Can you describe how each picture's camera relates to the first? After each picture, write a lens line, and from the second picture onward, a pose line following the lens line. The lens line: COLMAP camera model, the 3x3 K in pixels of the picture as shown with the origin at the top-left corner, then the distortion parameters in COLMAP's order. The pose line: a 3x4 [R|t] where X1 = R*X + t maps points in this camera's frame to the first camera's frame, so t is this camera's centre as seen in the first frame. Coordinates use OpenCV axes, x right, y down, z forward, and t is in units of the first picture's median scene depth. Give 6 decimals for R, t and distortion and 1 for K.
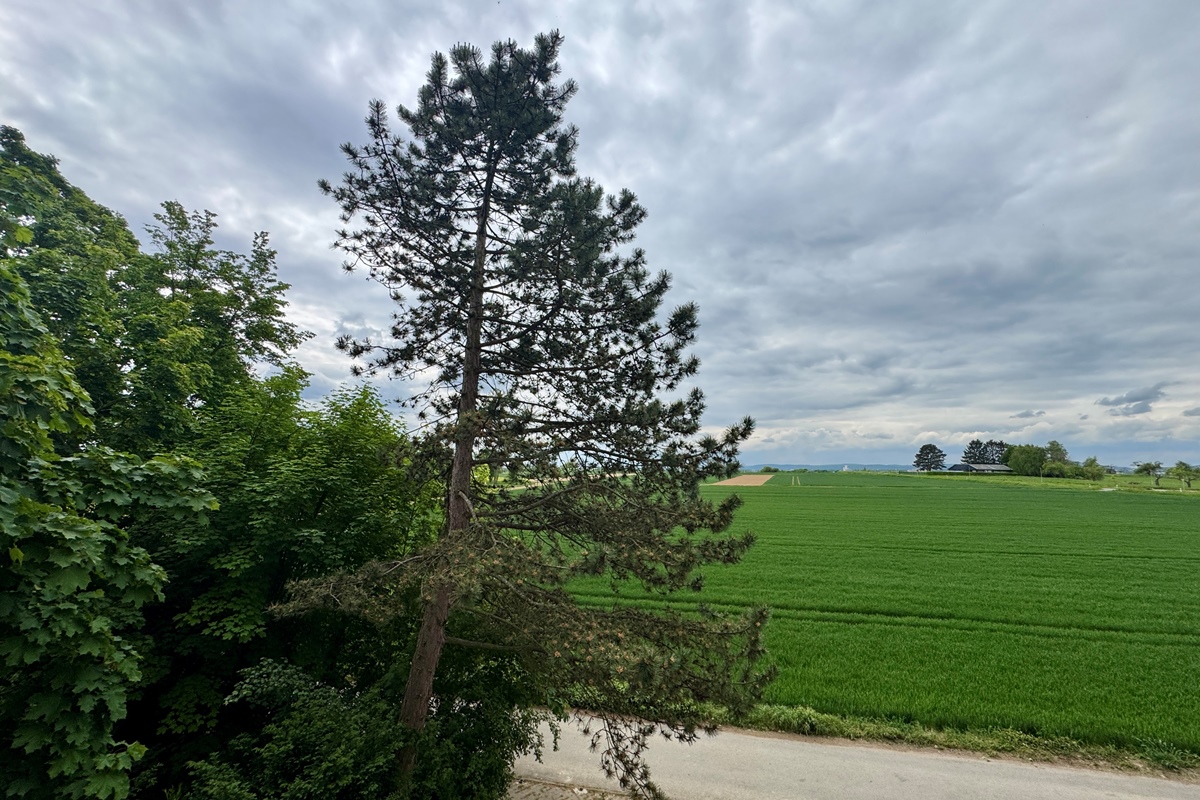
lens RADIAL K [[488.4, 0, 603.3], [0, 488.4, 403.6], [0, 0, 1]] dist [0.000170, -0.000096]
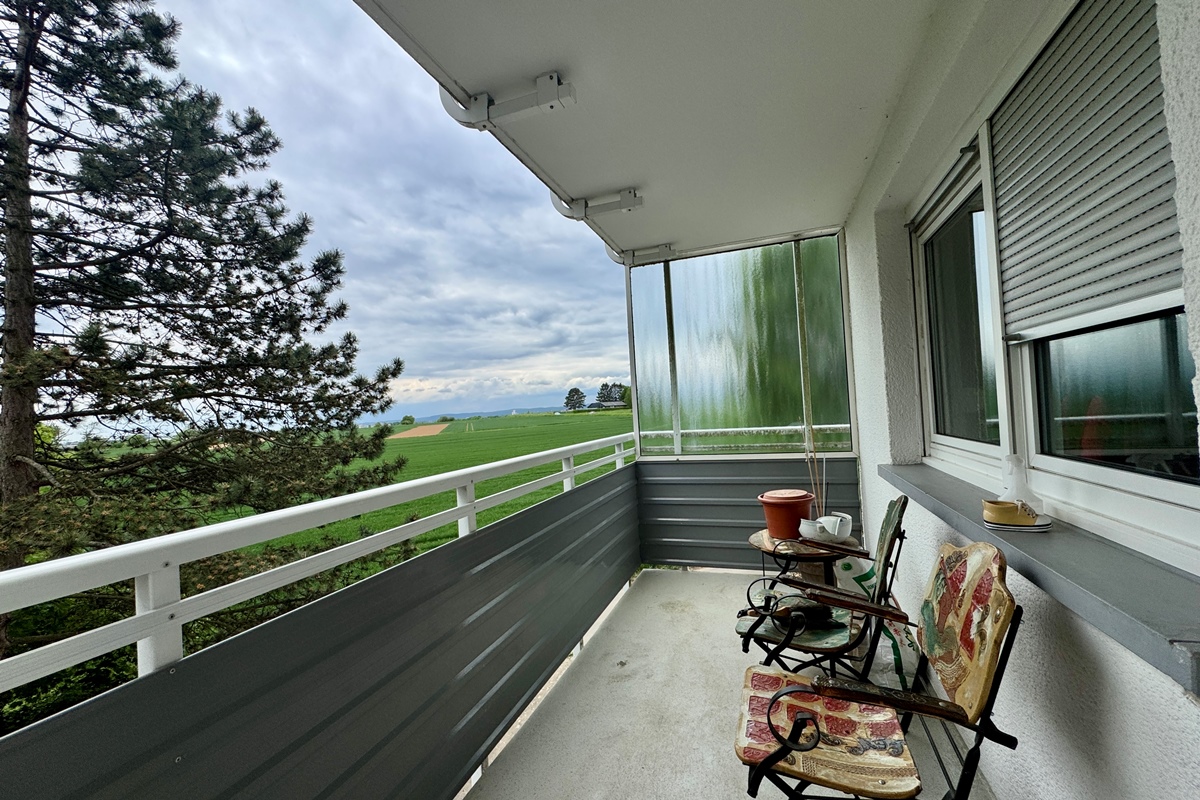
lens RADIAL K [[488.4, 0, 603.3], [0, 488.4, 403.6], [0, 0, 1]] dist [0.000170, -0.000096]
pose [[0.801678, -0.055726, 0.595152, -0.002428], [-0.004967, 0.994990, 0.099854, 0.012934], [-0.597735, -0.083007, 0.797385, -0.166398]]
